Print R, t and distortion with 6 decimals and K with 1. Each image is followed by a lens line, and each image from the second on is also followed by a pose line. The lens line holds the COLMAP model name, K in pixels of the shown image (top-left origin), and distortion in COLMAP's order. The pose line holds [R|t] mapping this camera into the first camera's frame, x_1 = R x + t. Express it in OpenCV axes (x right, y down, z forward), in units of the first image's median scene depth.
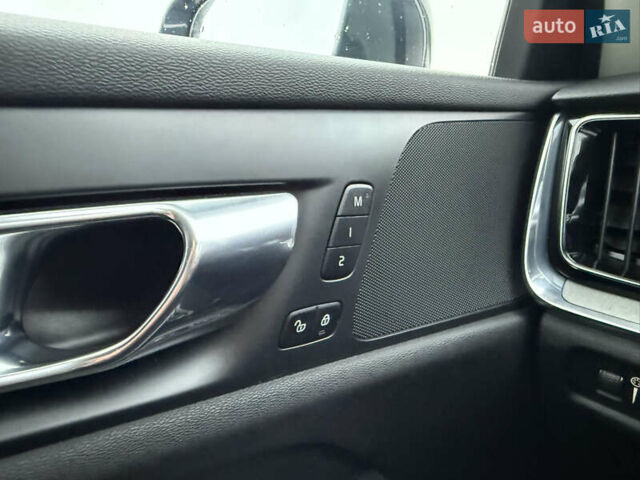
lens RADIAL K [[452.2, 0, 317.7], [0, 452.2, 239.7], [0, 0, 1]] dist [0.098815, -0.161350]
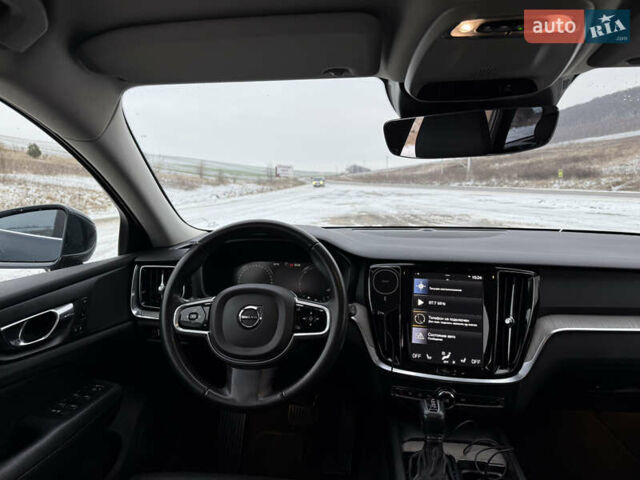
lens RADIAL K [[450.5, 0, 315.6], [0, 450.5, 240.6], [0, 0, 1]] dist [0.101430, -0.177304]
pose [[0.772317, -0.087877, 0.629130, -0.967688], [0.142581, 0.989096, -0.036875, -0.189676], [-0.619029, 0.118181, 0.776425, -4.124894]]
